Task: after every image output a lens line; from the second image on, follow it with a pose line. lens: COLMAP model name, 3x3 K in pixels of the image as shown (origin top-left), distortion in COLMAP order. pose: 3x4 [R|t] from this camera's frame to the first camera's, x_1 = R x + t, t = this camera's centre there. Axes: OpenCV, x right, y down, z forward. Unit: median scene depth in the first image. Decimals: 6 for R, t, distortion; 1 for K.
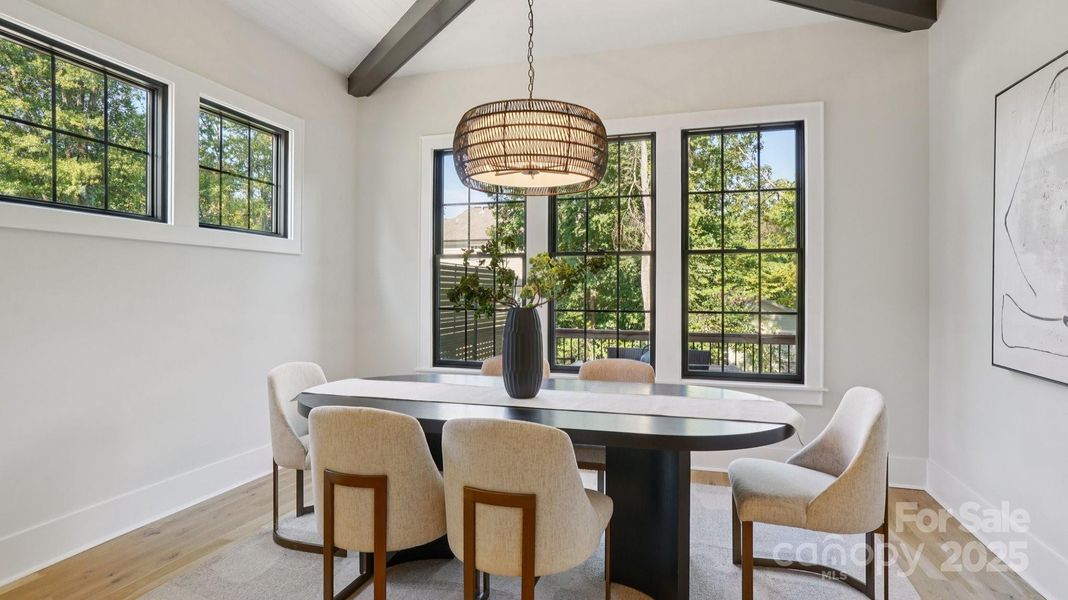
lens RADIAL K [[581.2, 0, 531.3], [0, 581.2, 288.6], [0, 0, 1]] dist [-0.003810, 0.001423]
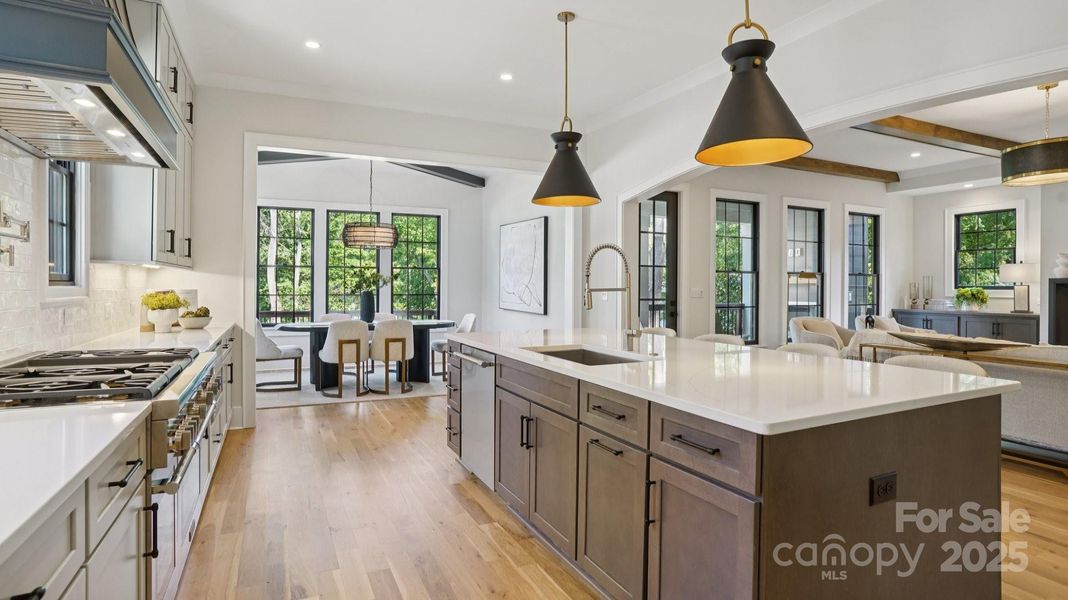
lens RADIAL K [[581.2, 0, 531.3], [0, 581.2, 288.6], [0, 0, 1]] dist [-0.003810, 0.001423]
pose [[0.751141, -0.002896, 0.660135, -1.199106], [-0.007495, 0.999889, 0.012915, -0.019742], [-0.660099, -0.014648, 0.751036, -1.537603]]
